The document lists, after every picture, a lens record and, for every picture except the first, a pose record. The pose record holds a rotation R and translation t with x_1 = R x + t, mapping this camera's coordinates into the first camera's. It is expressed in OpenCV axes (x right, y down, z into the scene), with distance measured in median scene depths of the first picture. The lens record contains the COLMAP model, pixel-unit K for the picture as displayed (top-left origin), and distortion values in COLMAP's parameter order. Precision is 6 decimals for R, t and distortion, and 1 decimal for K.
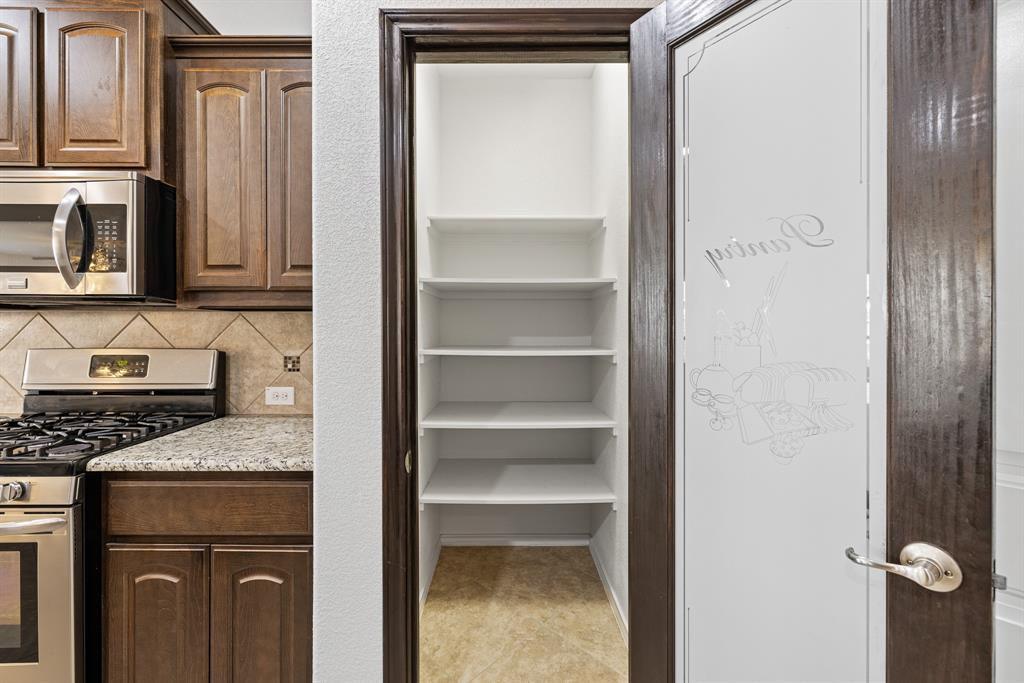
lens RADIAL K [[430.2, 0, 505.4], [0, 430.2, 330.4], [0, 0, 1]] dist [0.000521, 0.000094]
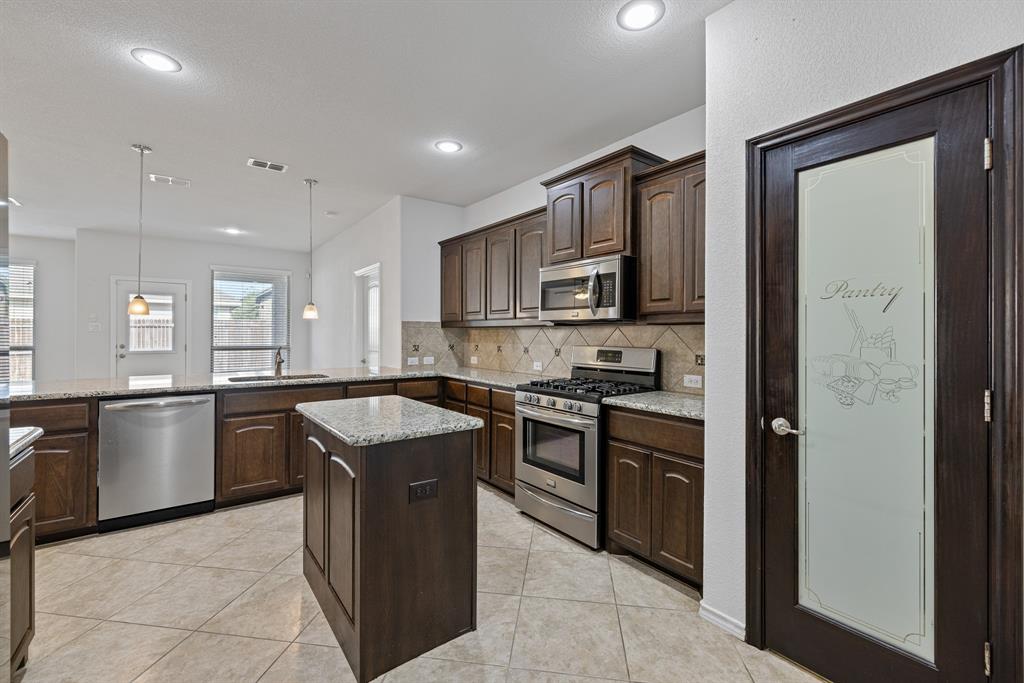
lens RADIAL K [[430.2, 0, 509.1], [0, 430.2, 335.1], [0, 0, 1]] dist [0.000521, 0.000094]
pose [[0.606134, 0.004411, -0.795350, 0.372555], [-0.008527, 0.999963, -0.000952, -0.002122], [0.795316, 0.007359, 0.606150, -0.557342]]
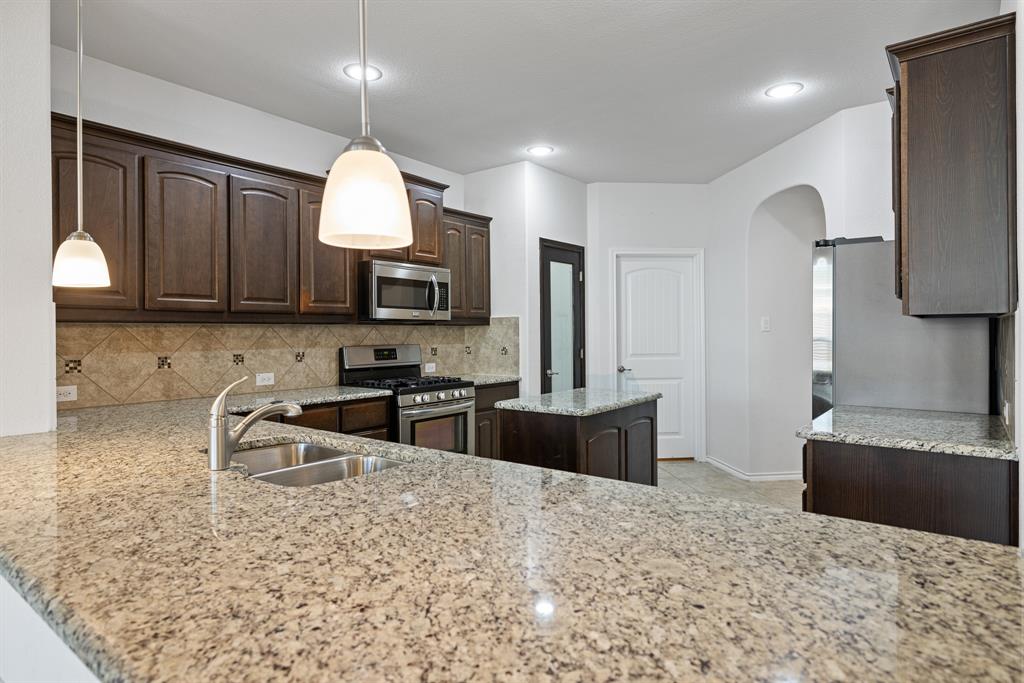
lens RADIAL K [[582.1, 0, 510.7], [0, 582.1, 337.6], [0, 0, 1]] dist [0.002095, -0.000258]
pose [[0.623942, -0.012048, 0.781378, -3.213099], [0.010634, 0.999919, 0.006926, -0.004726], [-0.781398, 0.003988, 0.624020, -1.317560]]
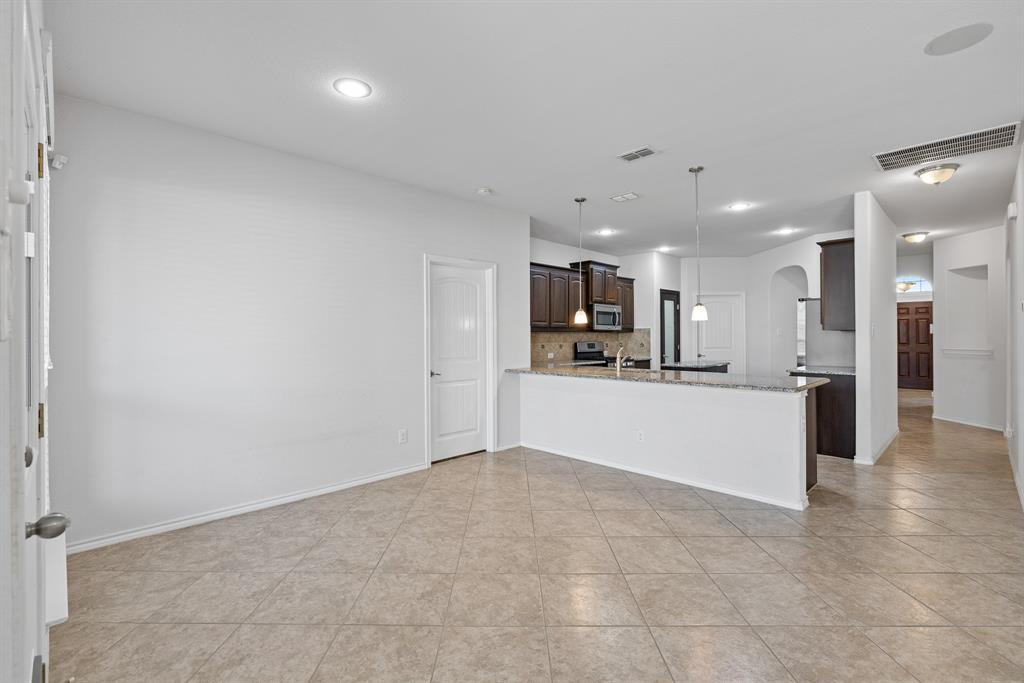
lens RADIAL K [[466.0, 0, 510.6], [0, 466.0, 337.6], [0, 0, 1]] dist [-0.001869, 0.000081]
pose [[0.715635, -0.005970, 0.698449, -5.722051], [0.008201, 0.999966, 0.000144, -0.005380], [-0.698427, 0.005625, 0.715659, -2.078146]]
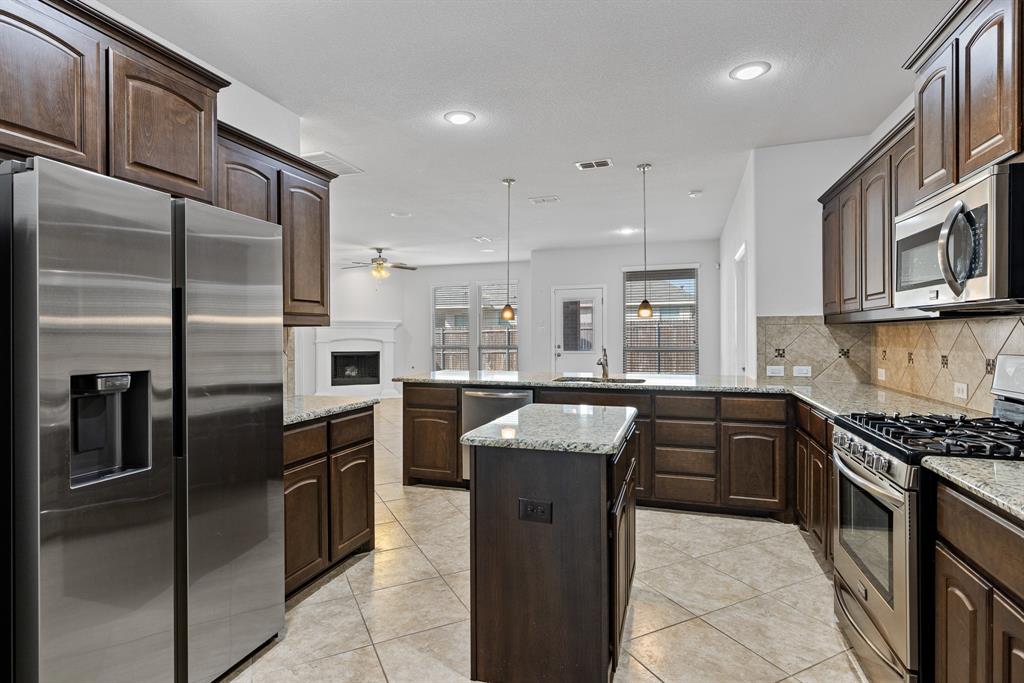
lens RADIAL K [[520.7, 0, 507.7], [0, 520.7, 337.3], [0, 0, 1]] dist [0.003483, 0.000337]
pose [[-0.315771, 0.007256, -0.948808, 0.537437], [0.000698, 0.999972, 0.007414, -0.009599], [0.948835, 0.001679, -0.315768, 0.363396]]
